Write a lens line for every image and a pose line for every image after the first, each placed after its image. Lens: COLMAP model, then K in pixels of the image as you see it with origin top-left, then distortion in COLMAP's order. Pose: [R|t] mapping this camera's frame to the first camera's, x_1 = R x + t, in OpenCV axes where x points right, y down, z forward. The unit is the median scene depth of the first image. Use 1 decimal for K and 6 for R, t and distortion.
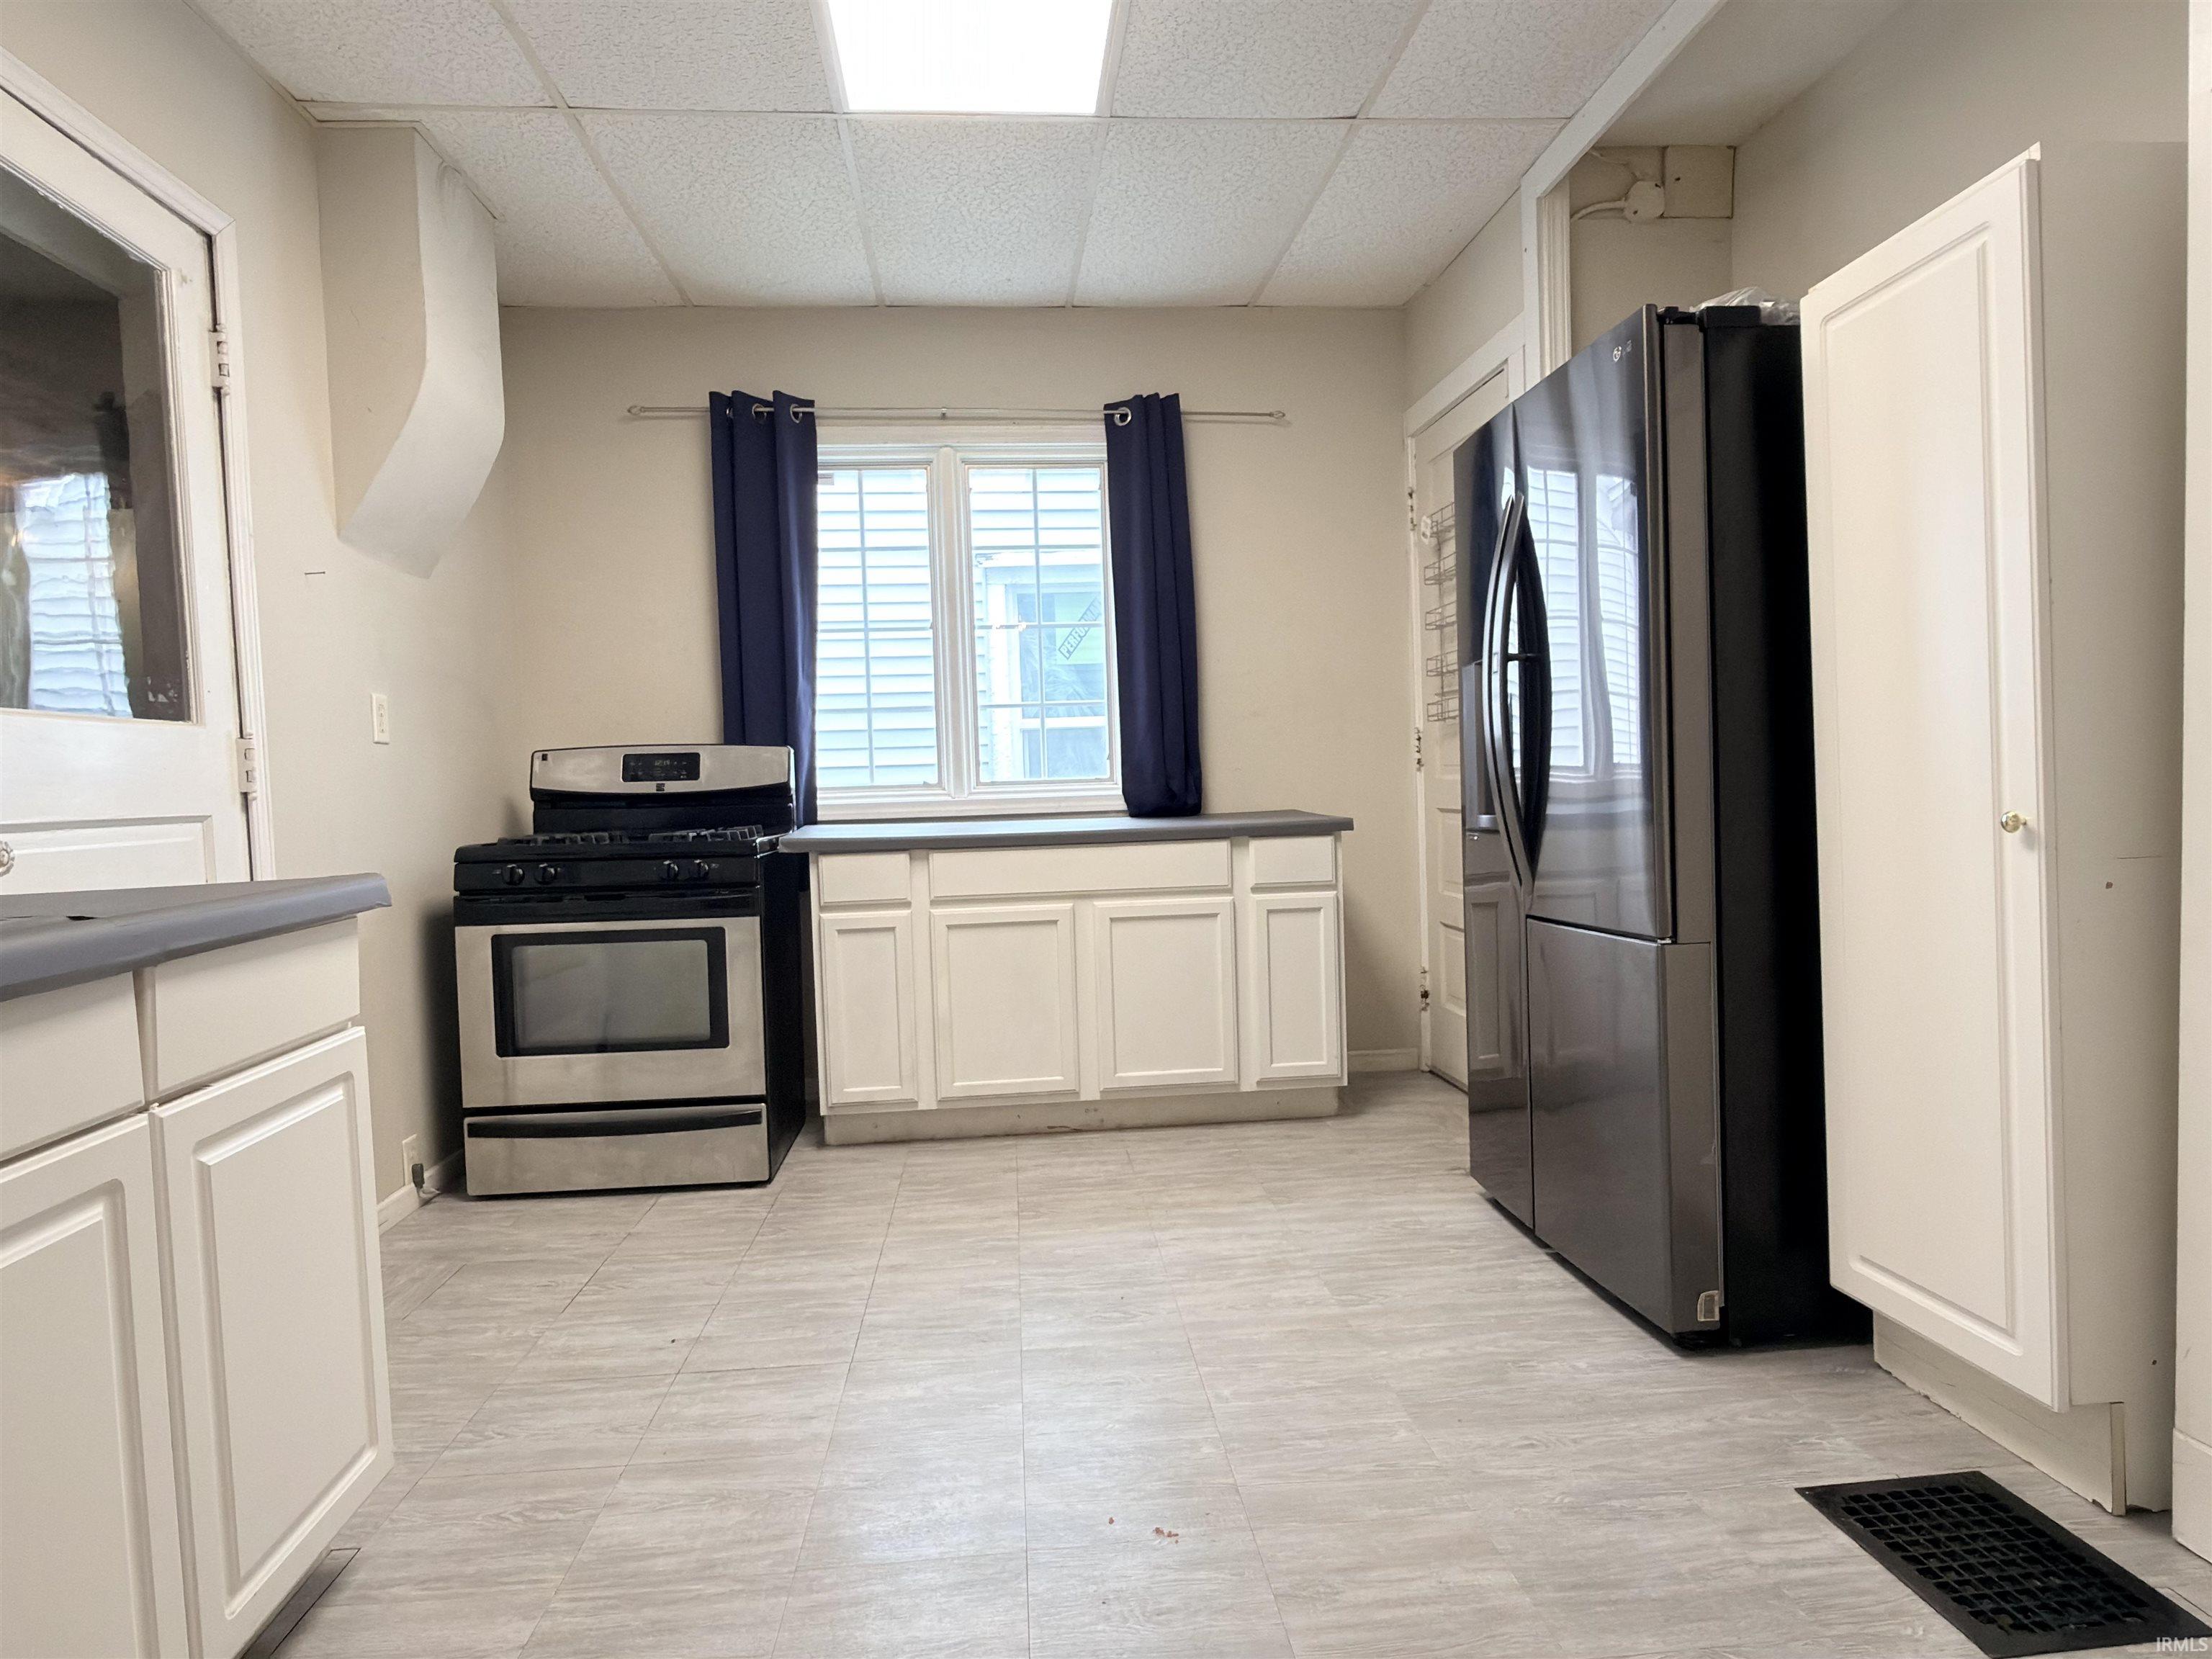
lens RADIAL K [[1271.3, 0, 1103.2], [0, 1271.3, 831.0], [0, 0, 1]] dist [0.006770, 0.000799]
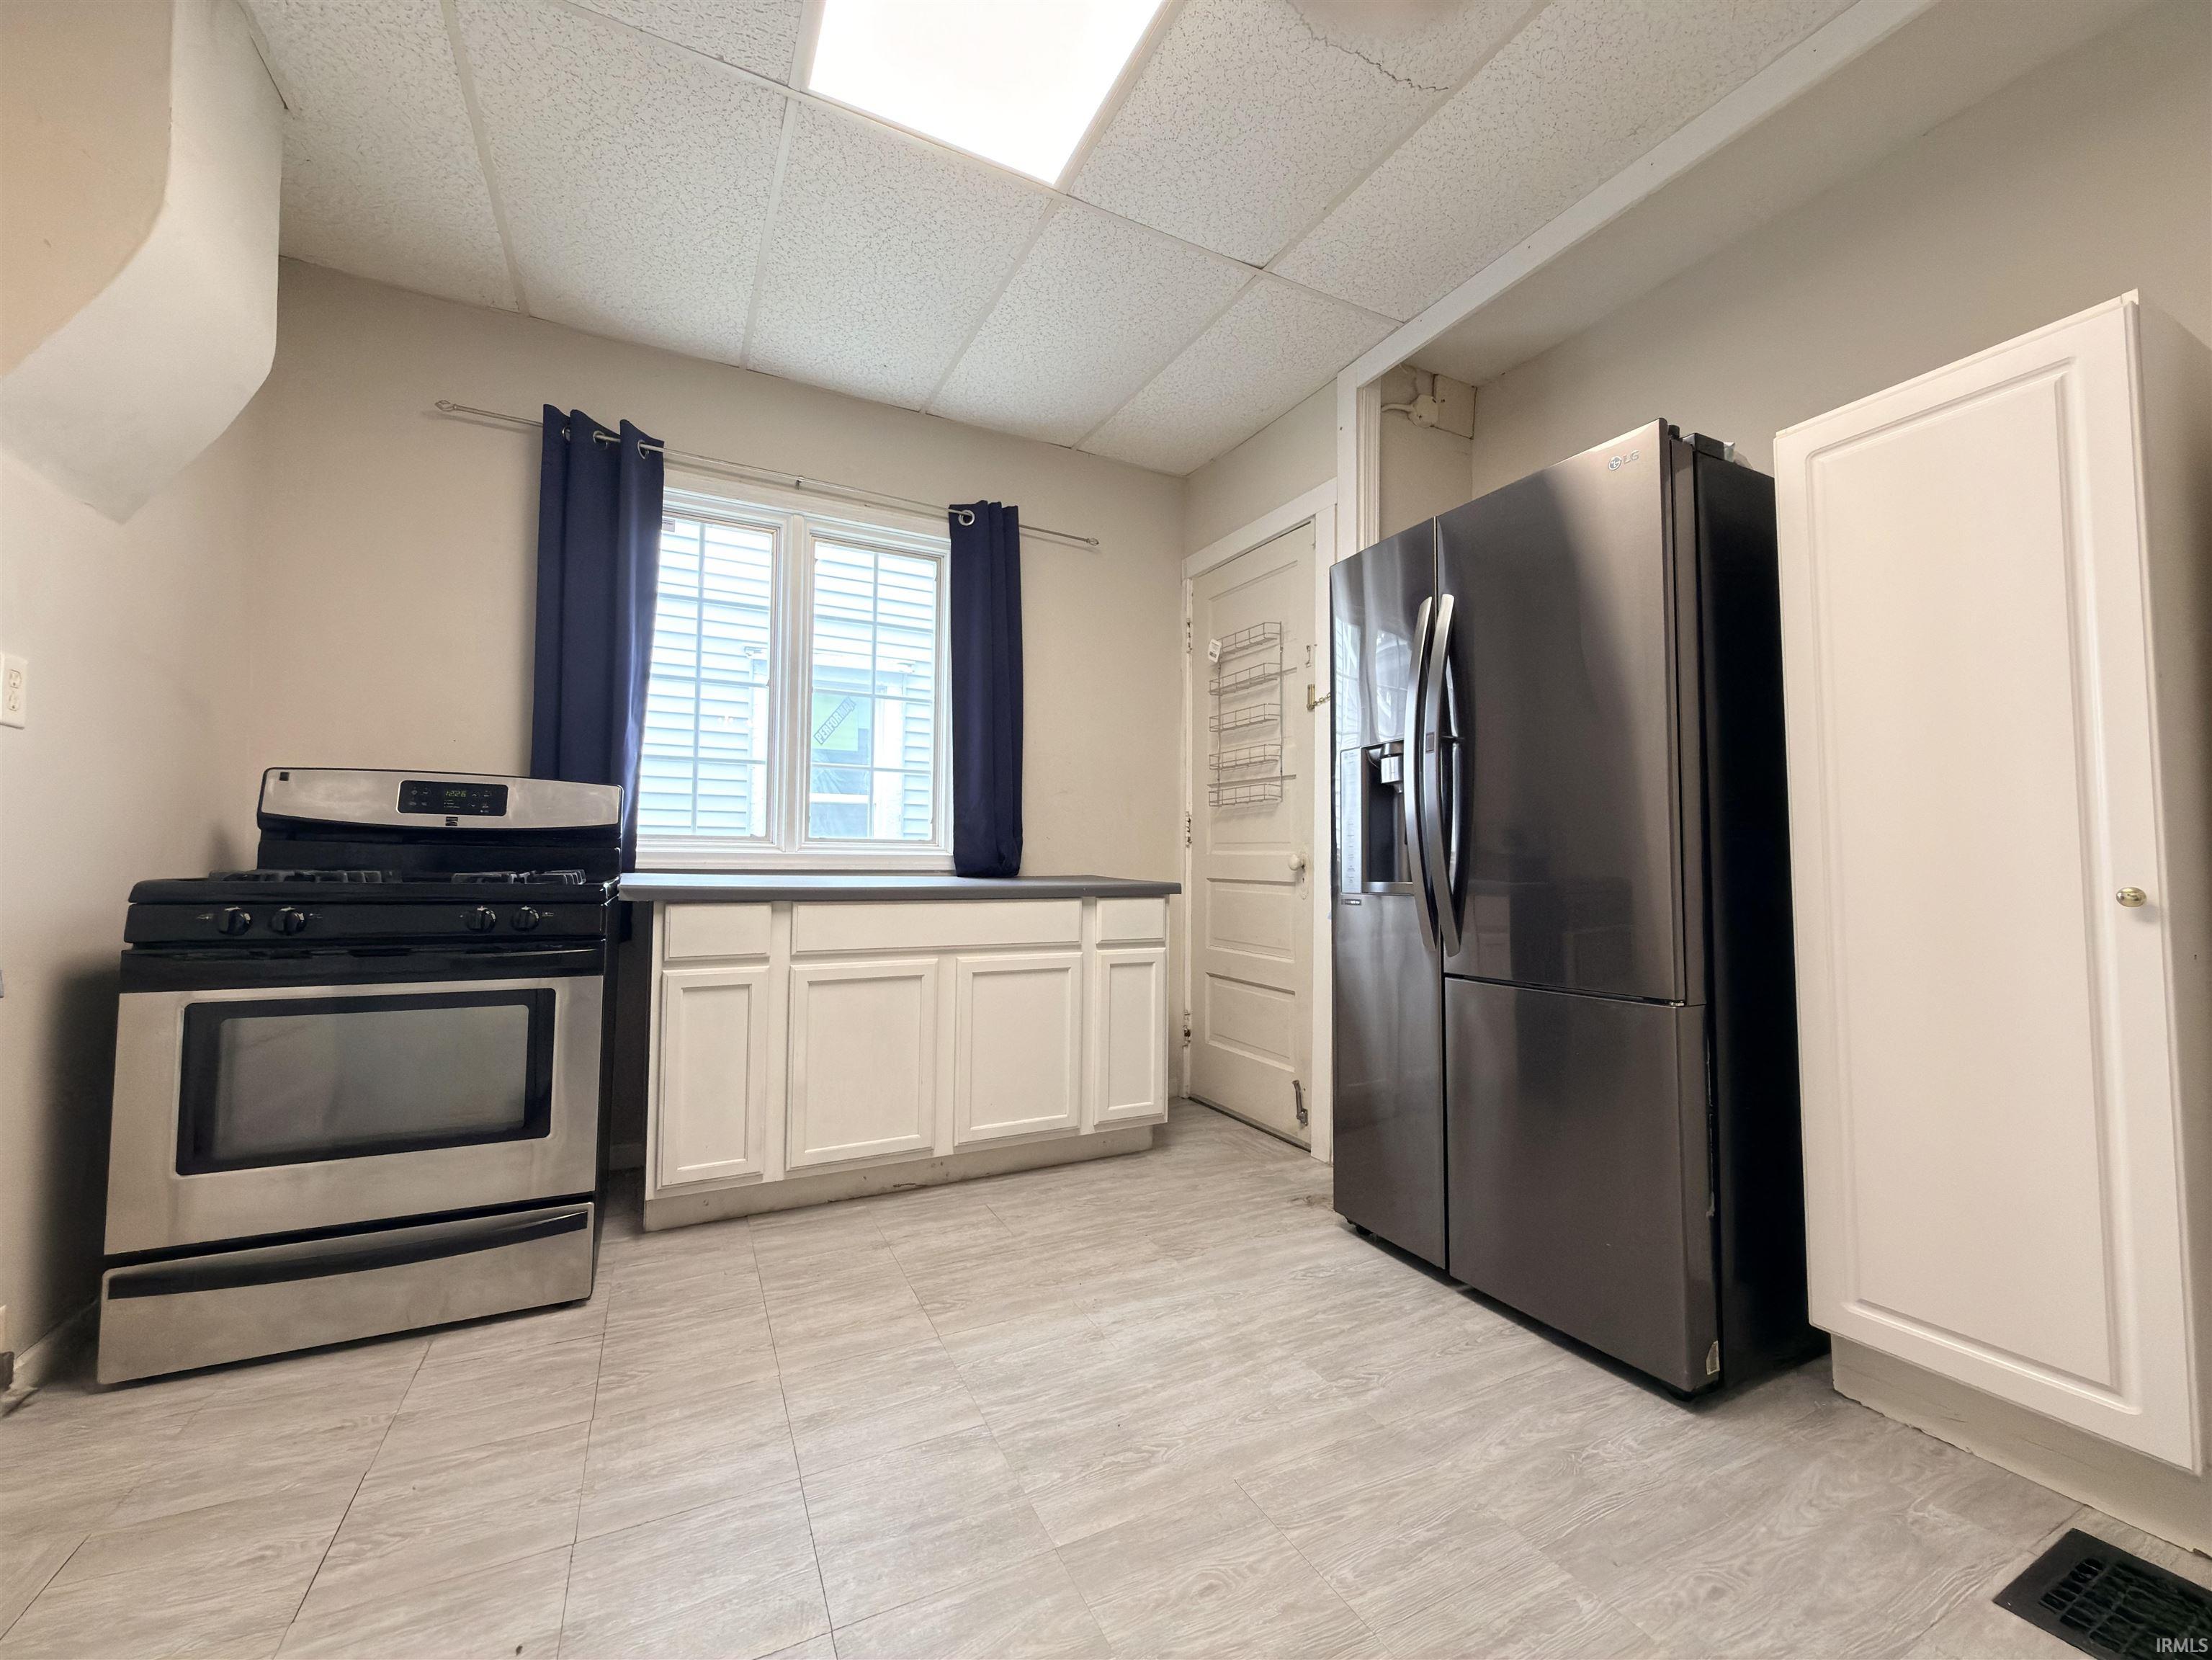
lens RADIAL K [[886.2, 0, 1111.3], [0, 886.2, 829.9], [0, 0, 1]] dist [0.001226, 0.000819]
pose [[0.927085, 0.054554, 0.370861, -0.178585], [-0.025899, 0.996311, -0.081817, 0.010013], [-0.373956, 0.066246, 0.925078, 0.317208]]
